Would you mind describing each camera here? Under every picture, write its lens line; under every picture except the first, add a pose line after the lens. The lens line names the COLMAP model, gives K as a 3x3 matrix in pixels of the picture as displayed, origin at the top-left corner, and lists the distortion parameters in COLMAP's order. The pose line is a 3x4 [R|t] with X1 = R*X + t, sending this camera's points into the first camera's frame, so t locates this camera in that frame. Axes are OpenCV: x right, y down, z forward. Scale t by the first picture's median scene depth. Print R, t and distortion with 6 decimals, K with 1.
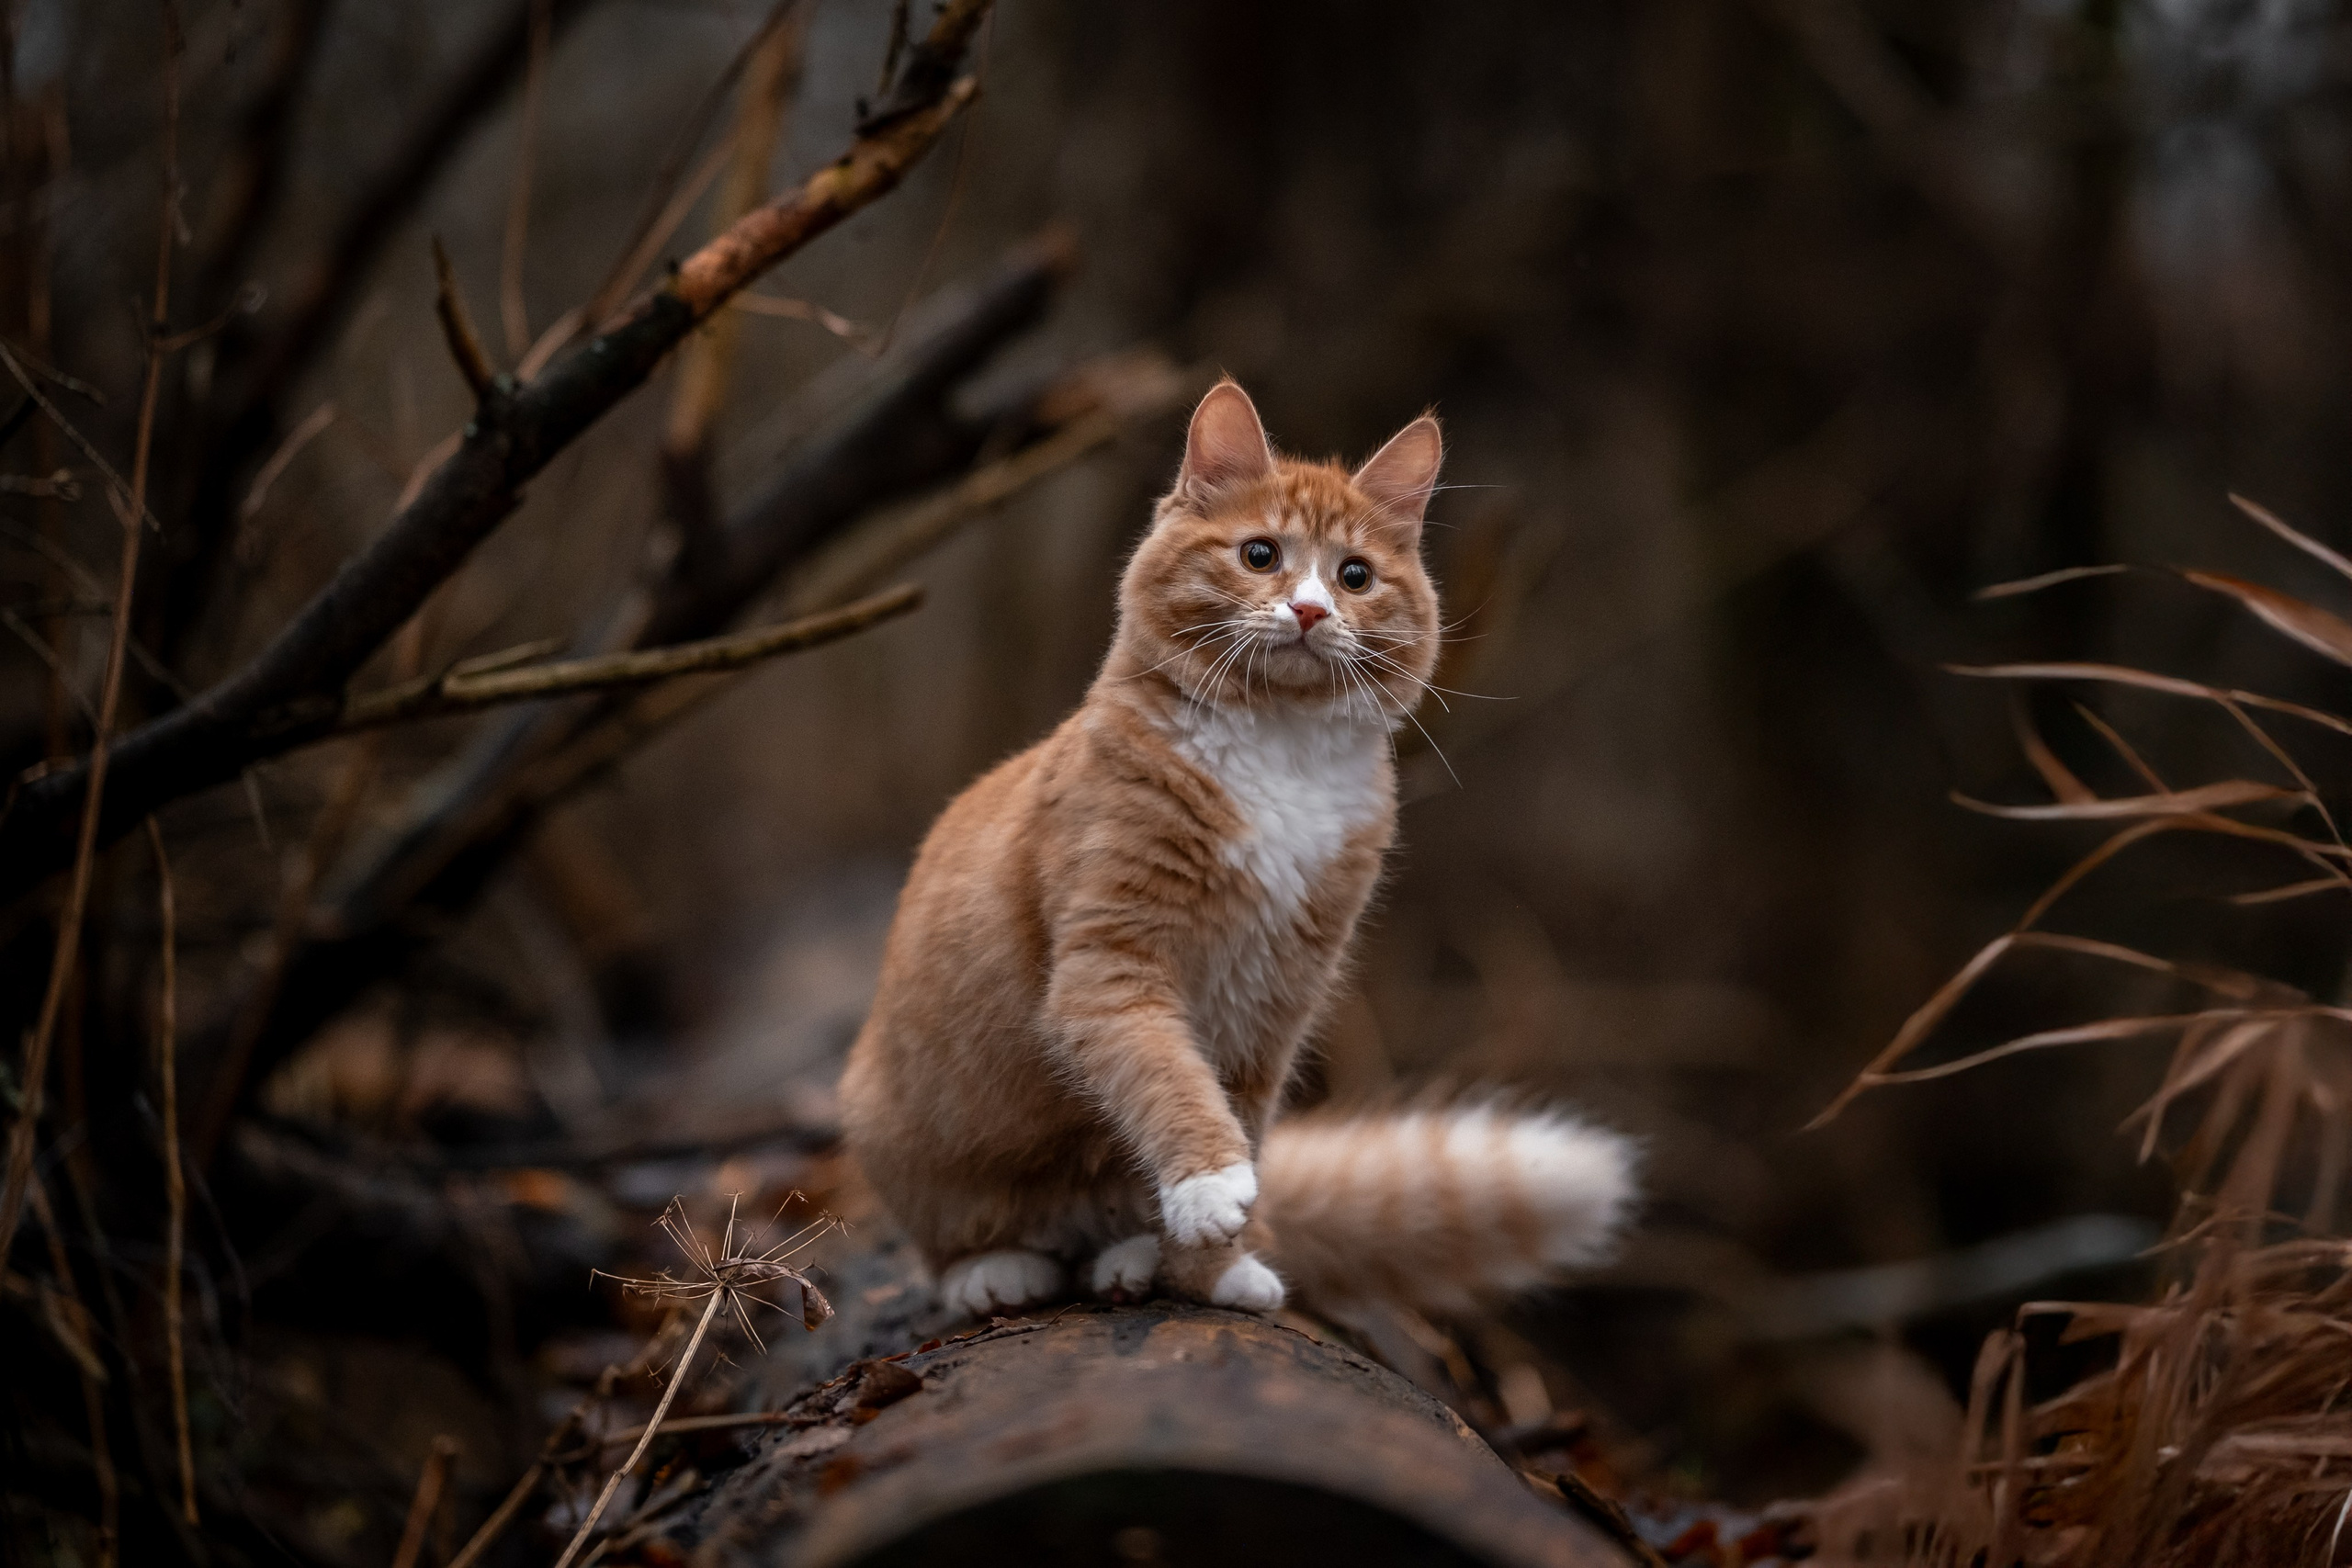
lens RADIAL K [[7798.4, 0, 1176.0], [0, 7798.4, 784.0], [0, 0, 1]] dist [-0.099759, -1.094968]
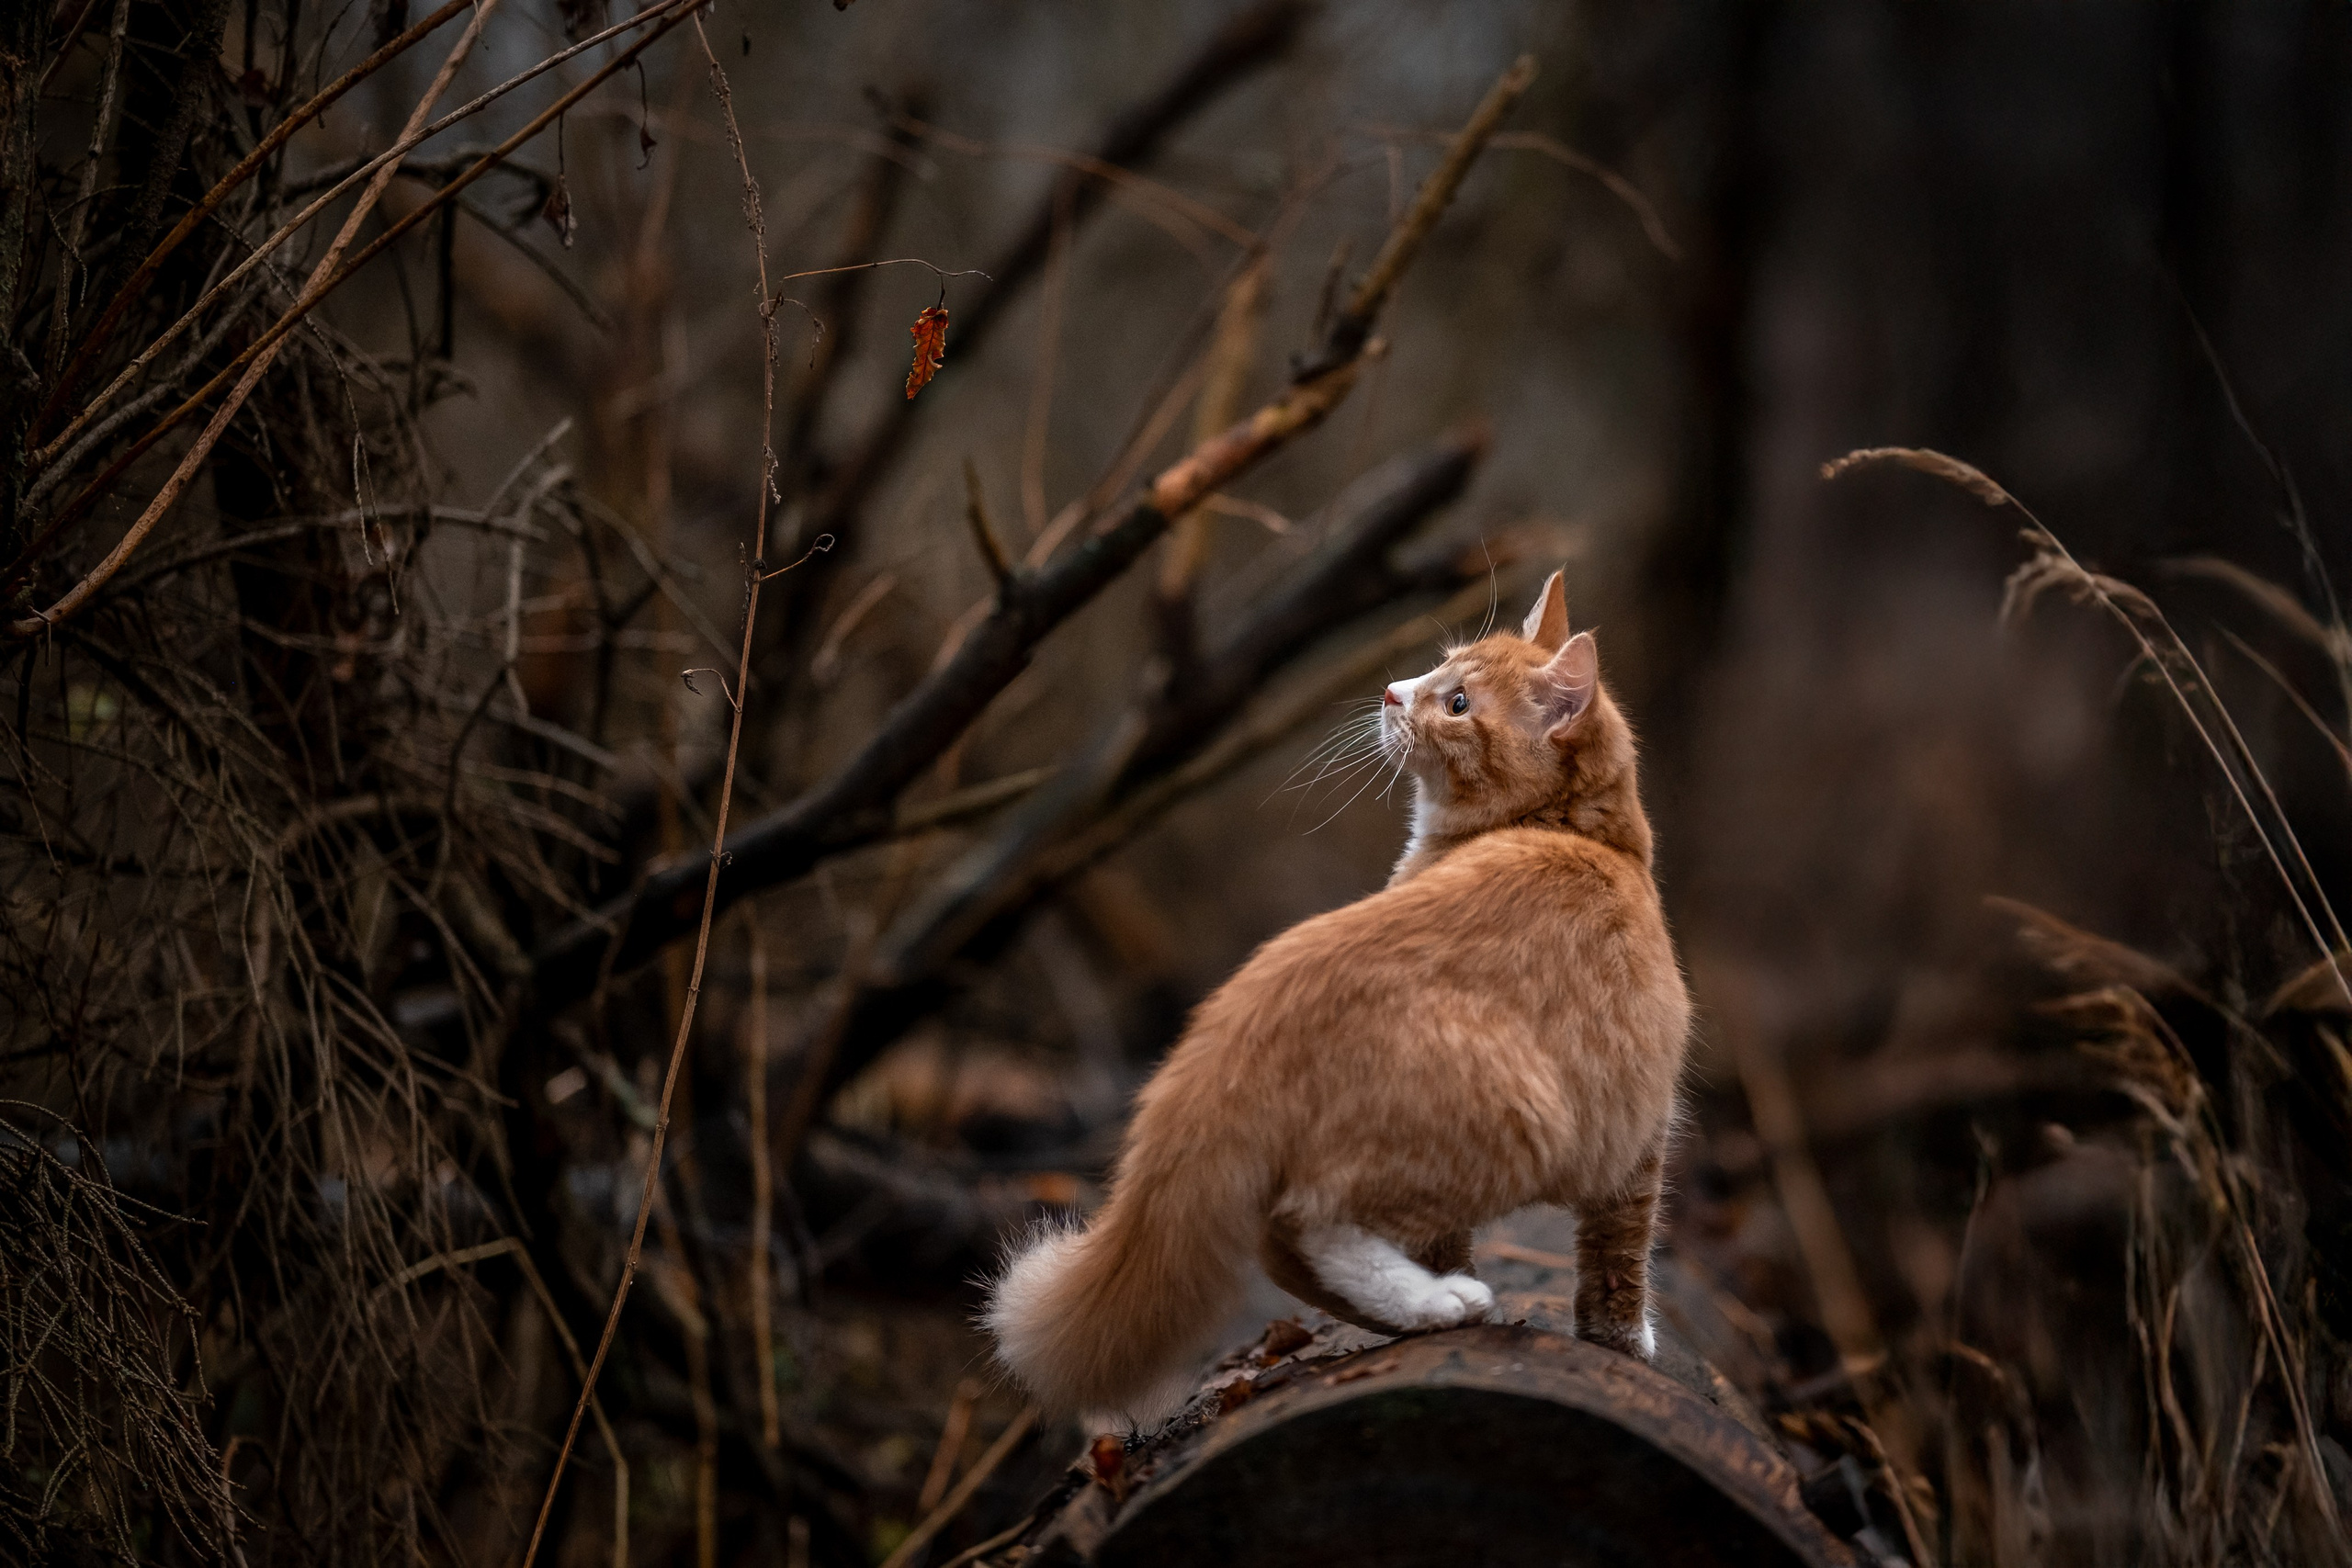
lens RADIAL K [[7798.4, 0, 1176.0], [0, 7798.4, 784.0], [0, 0, 1]] dist [-0.099759, -1.094968]
pose [[0.997172, 0.009708, -0.074520, 0.032641], [-0.009679, 0.999953, 0.000751, -0.014901], [0.074524, -0.000027, 0.997219, -0.261578]]
